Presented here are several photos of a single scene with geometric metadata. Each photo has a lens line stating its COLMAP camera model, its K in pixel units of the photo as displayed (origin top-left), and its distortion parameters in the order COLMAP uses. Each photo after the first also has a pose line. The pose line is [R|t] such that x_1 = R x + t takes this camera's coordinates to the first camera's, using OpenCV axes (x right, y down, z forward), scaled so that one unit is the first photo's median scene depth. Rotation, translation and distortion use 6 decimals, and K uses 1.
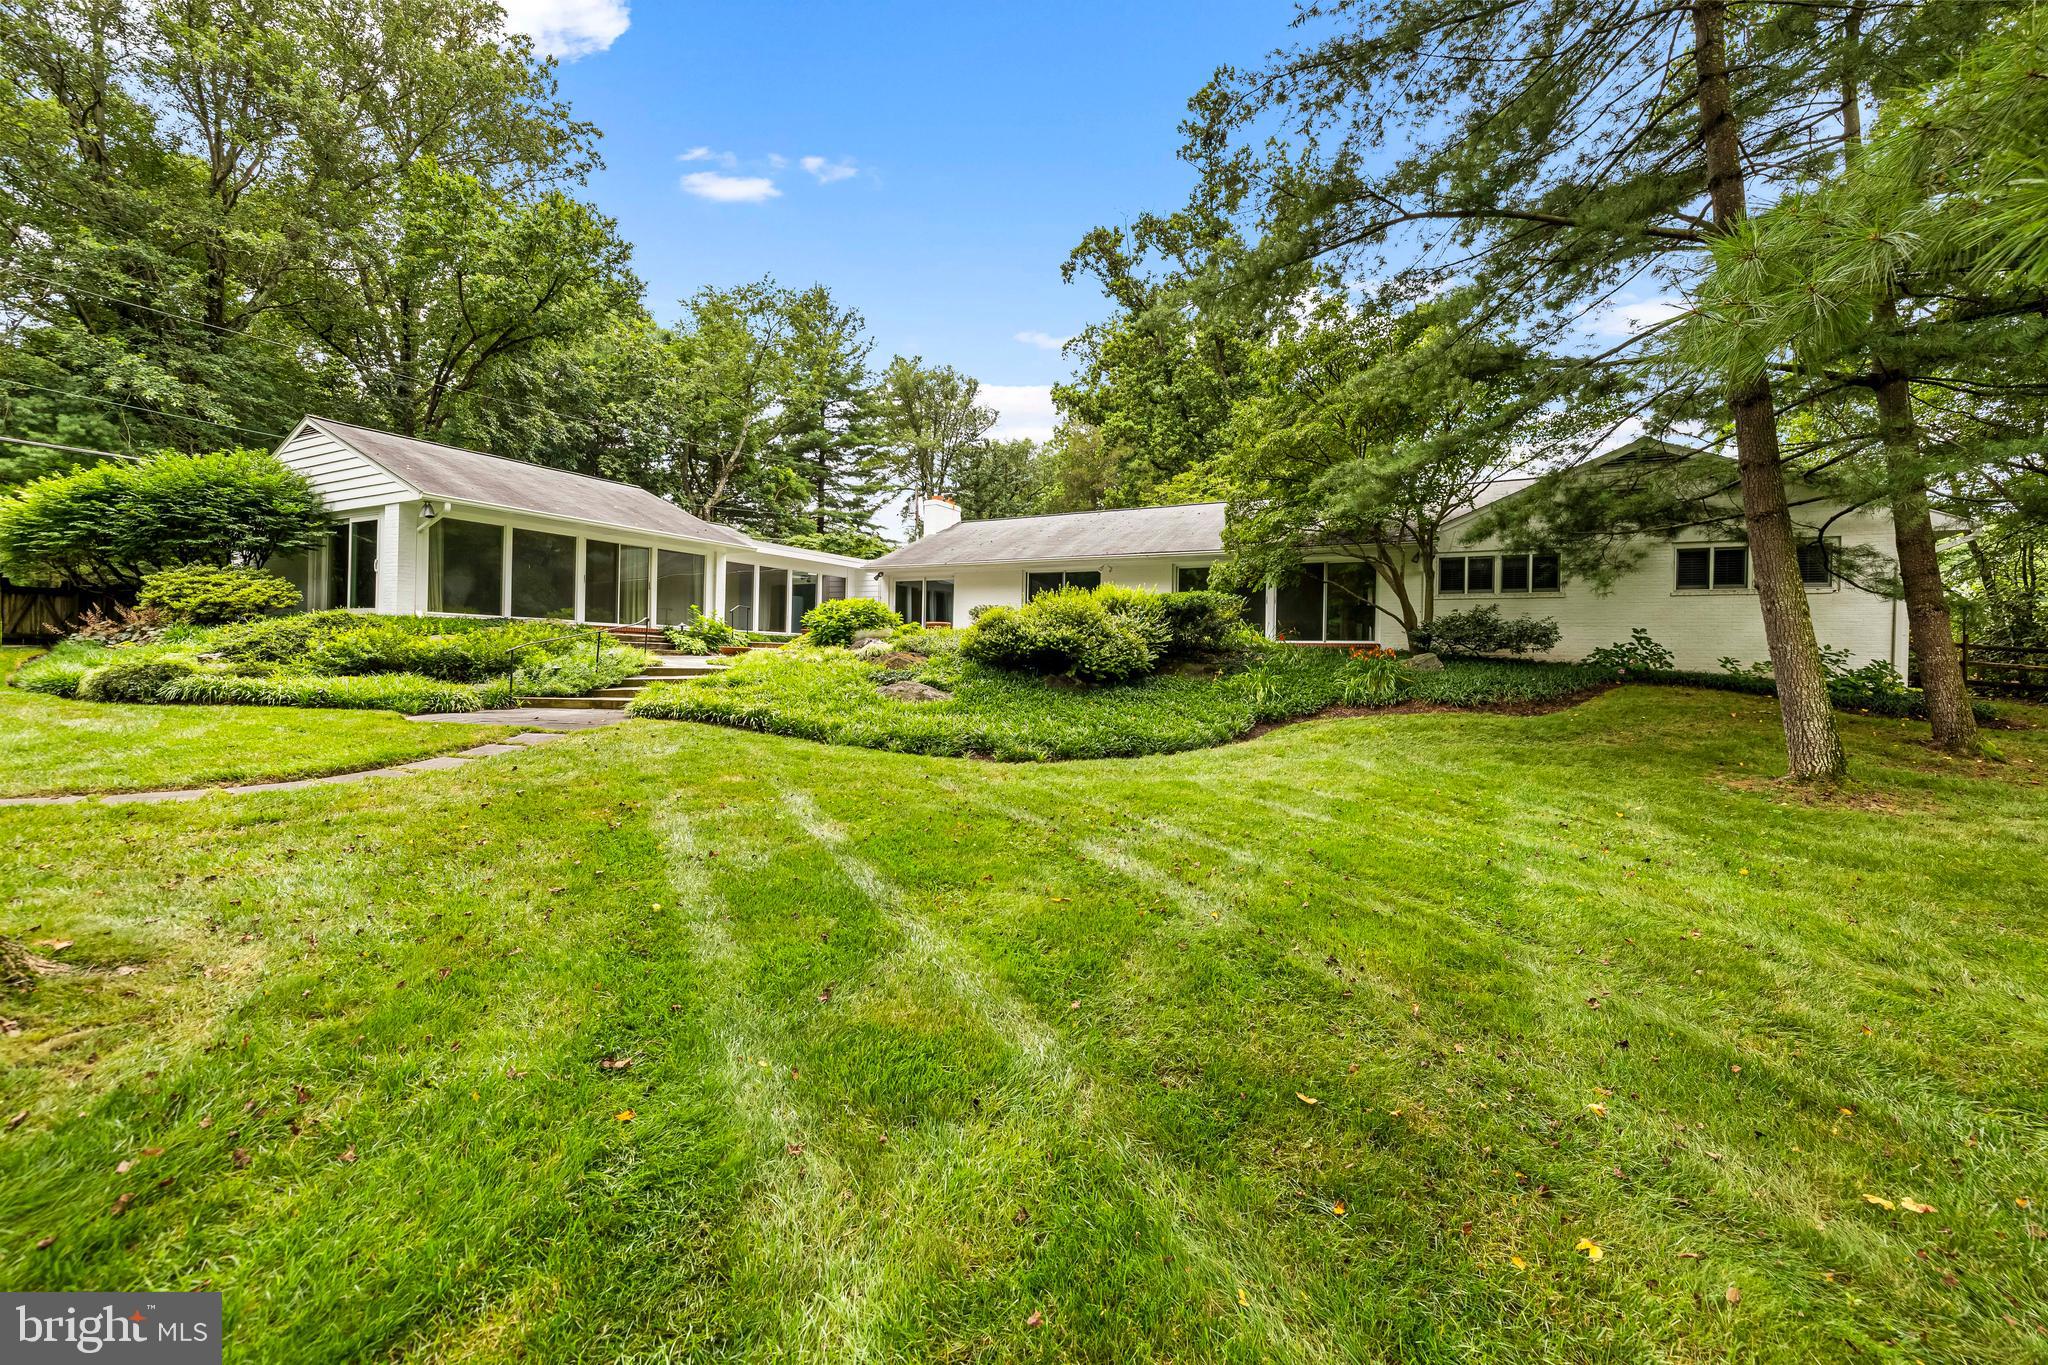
lens RADIAL K [[865.4, 0, 1039.1], [0, 865.4, 671.4], [0, 0, 1]] dist [0.014187, 0.000114]
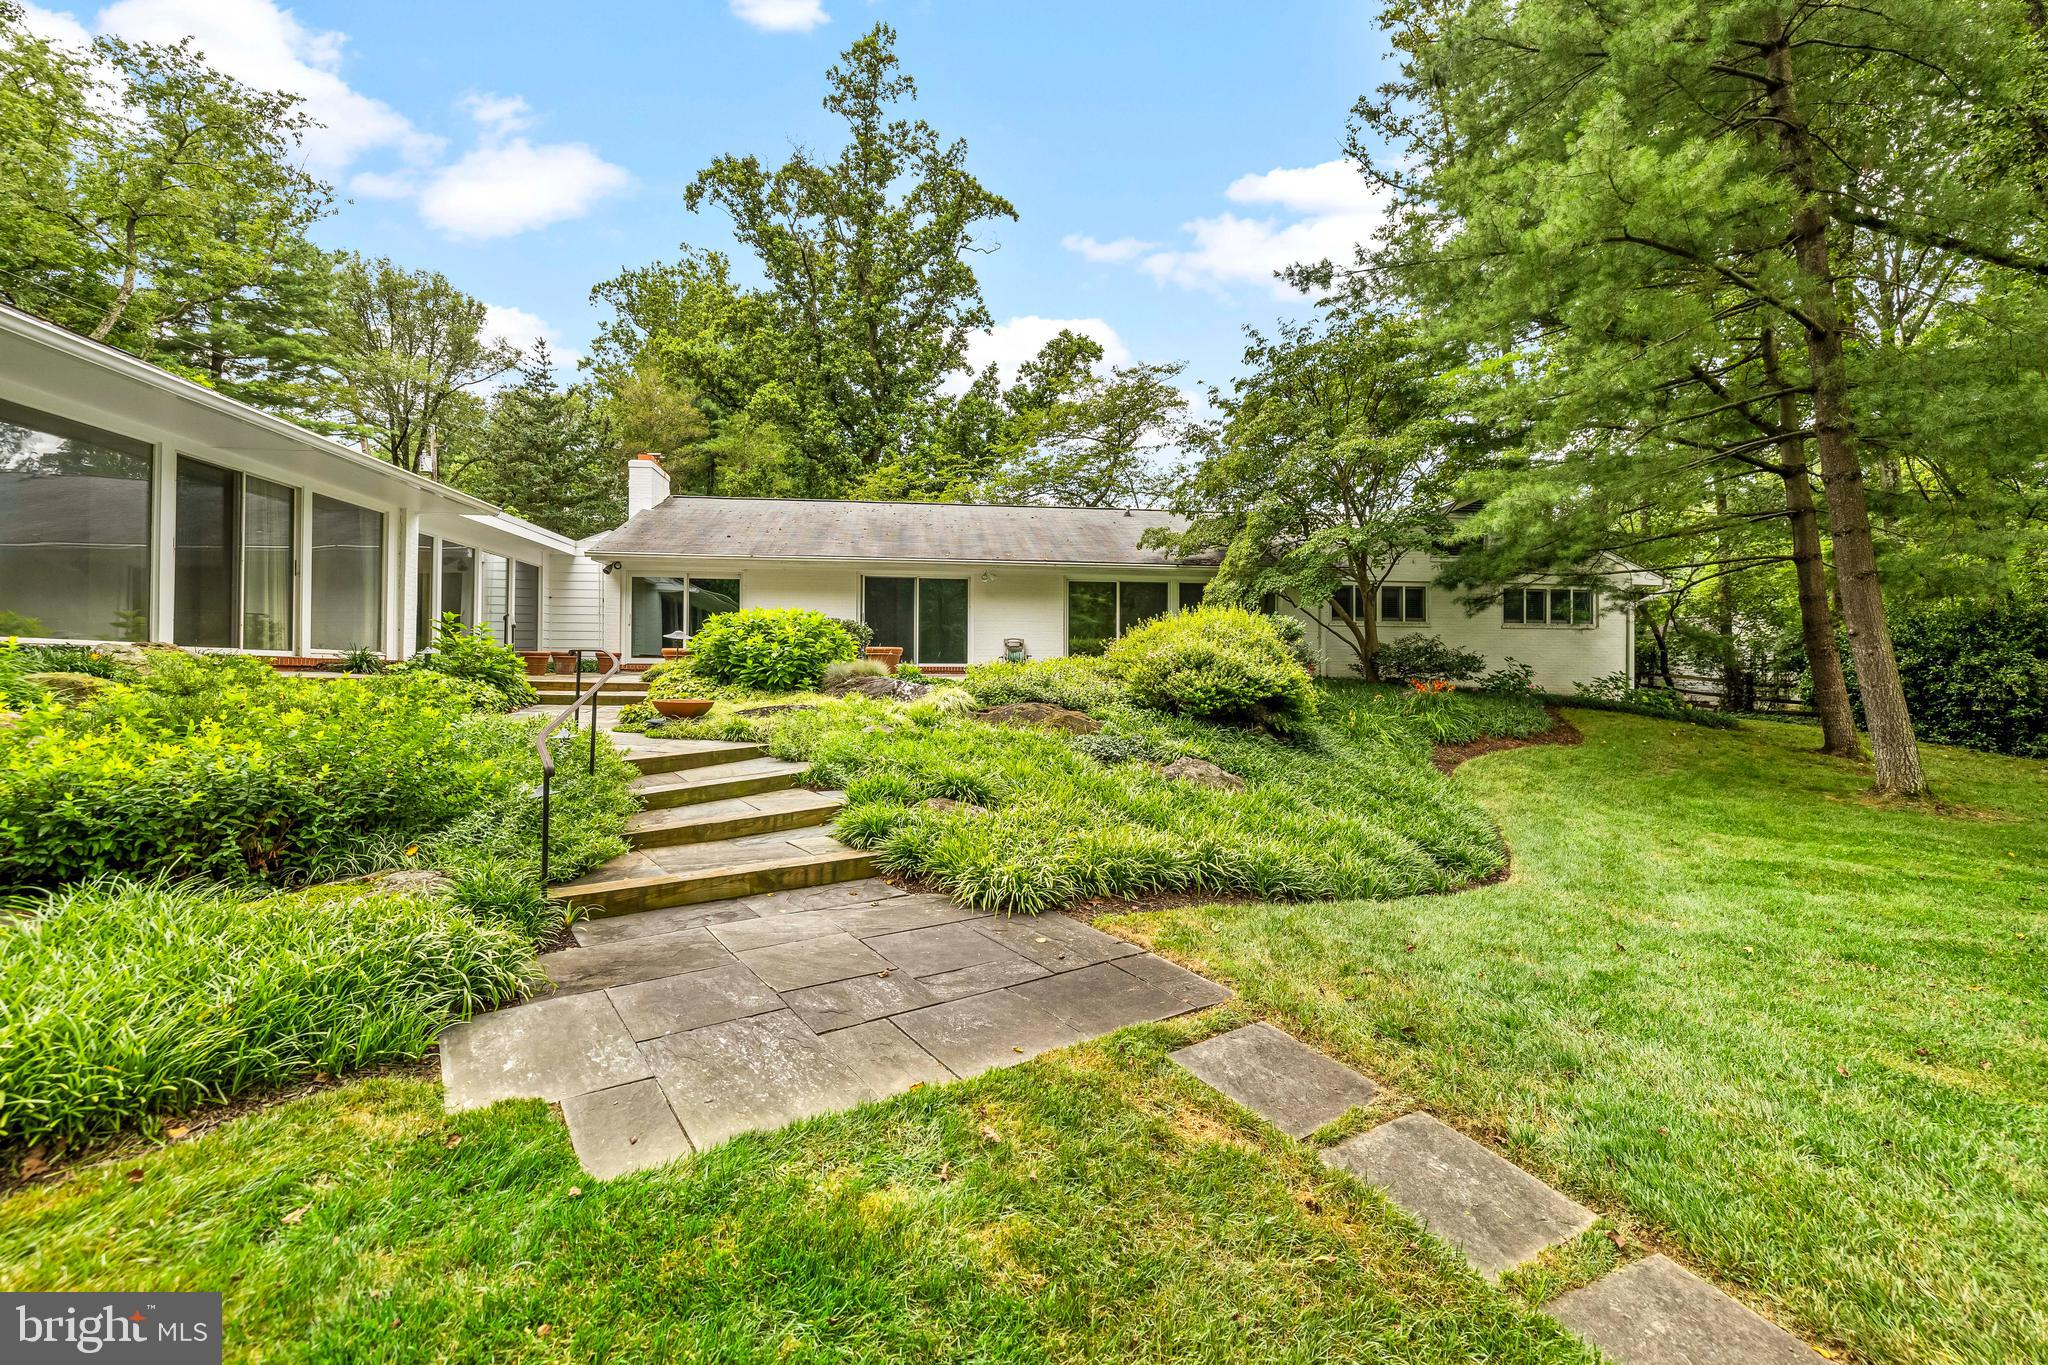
lens RADIAL K [[865.4, 0, 1024.0], [0, 865.4, 656.3], [0, 0, 1]] dist [0.014187, 0.000114]
pose [[0.816544, -0.003870, 0.577270, -0.189501], [0.016690, 0.999718, -0.016905, -0.016338], [-0.577041, 0.023438, 0.816379, 0.180264]]
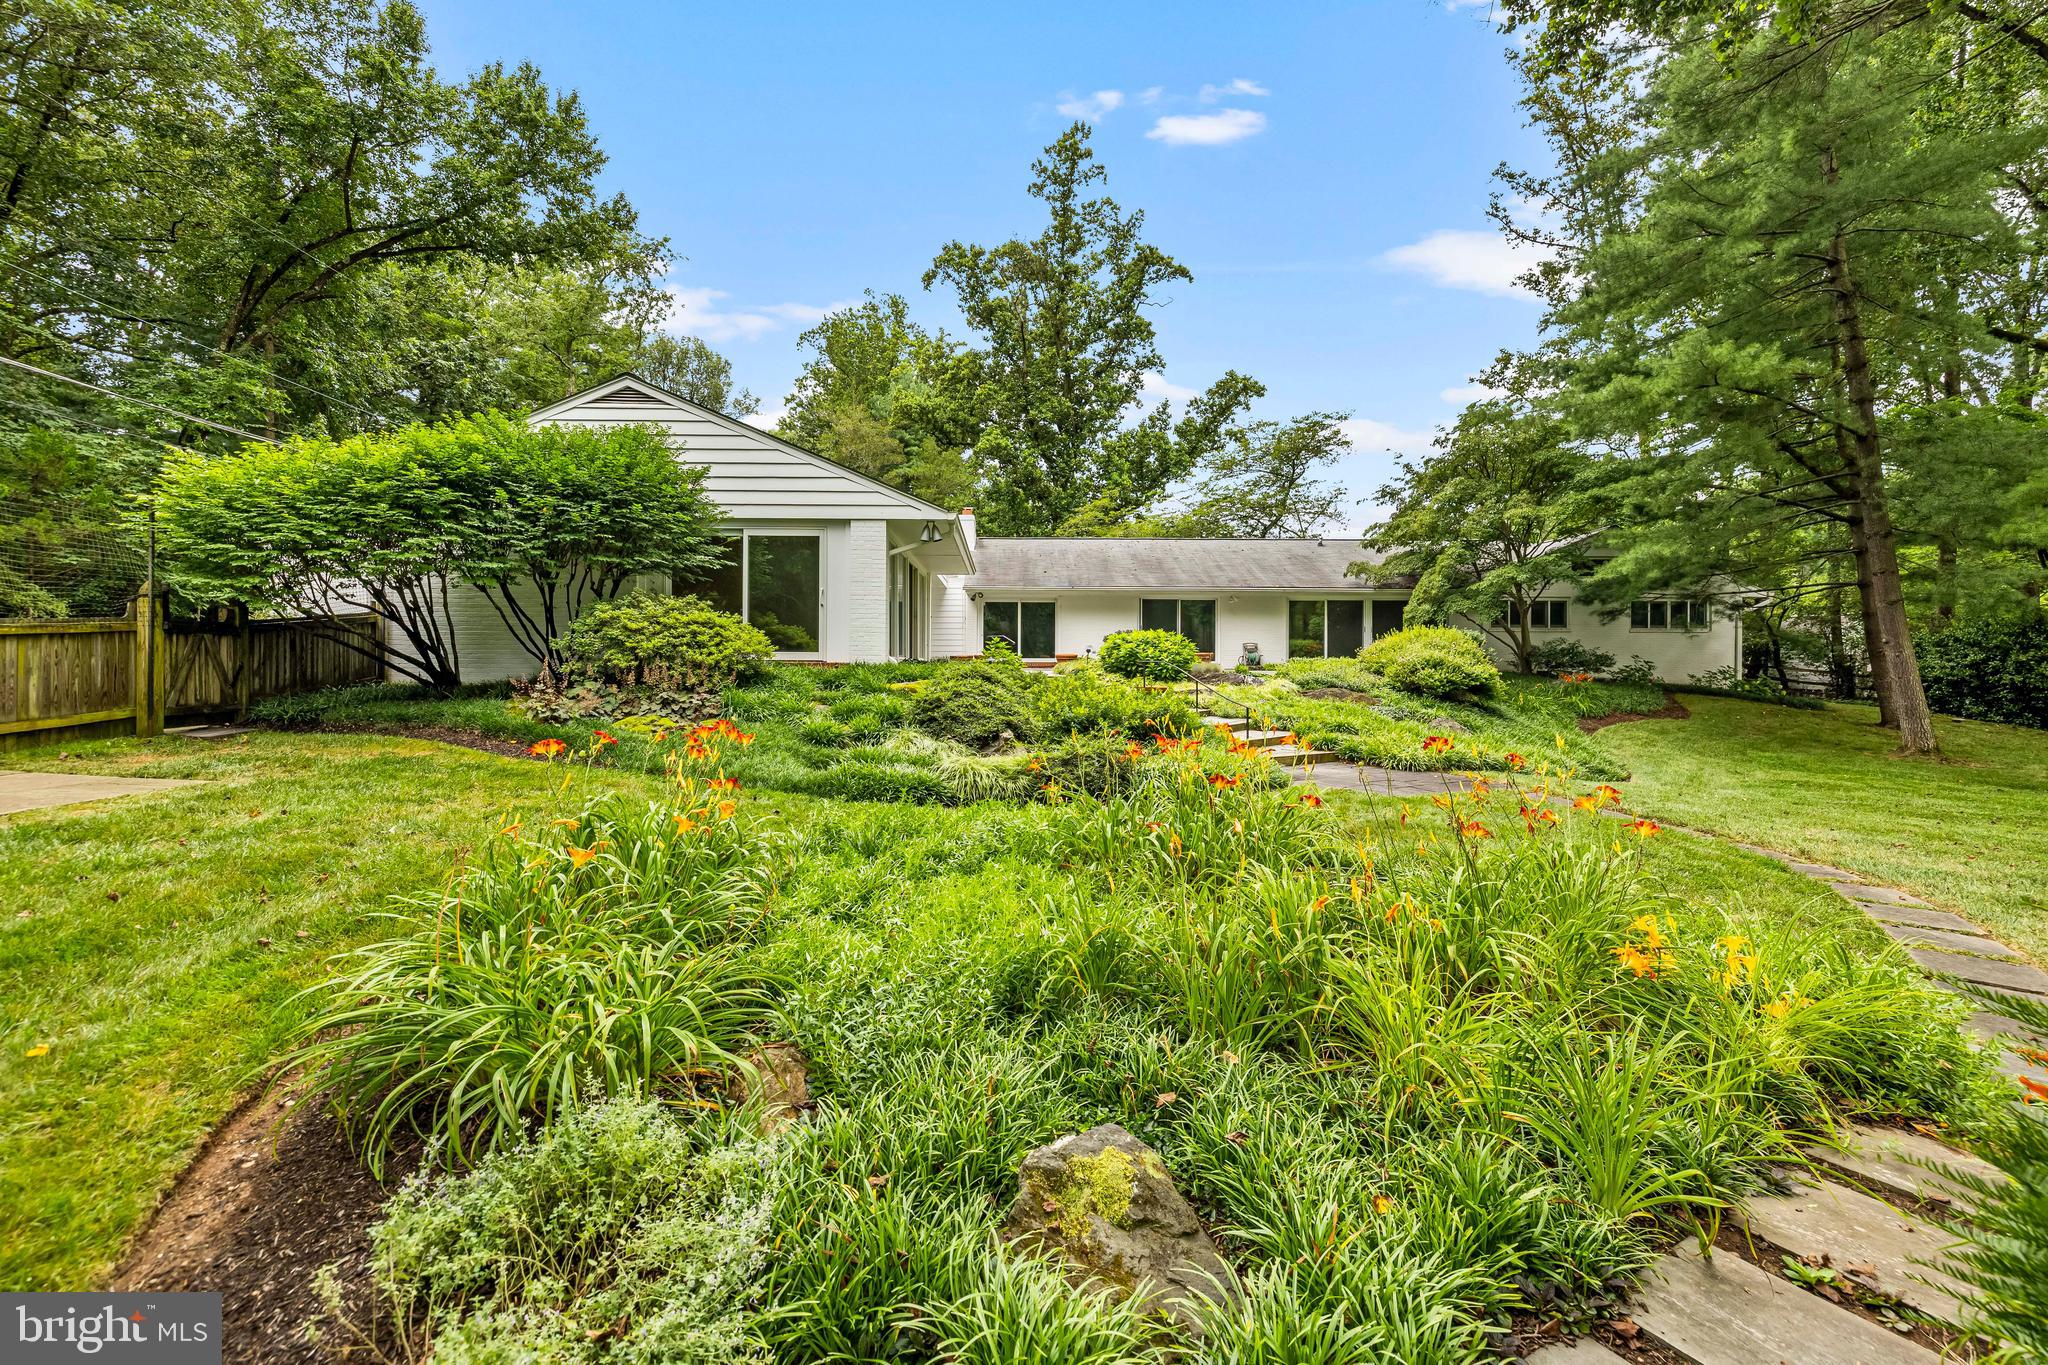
lens RADIAL K [[865.4, 0, 1028.1], [0, 865.4, 658.8], [0, 0, 1]] dist [0.014187, 0.000114]
pose [[0.872362, -0.014393, 0.488648, -0.368853], [0.018883, 0.999813, -0.004262, -0.022102], [-0.488495, 0.012946, 0.872471, 0.090281]]
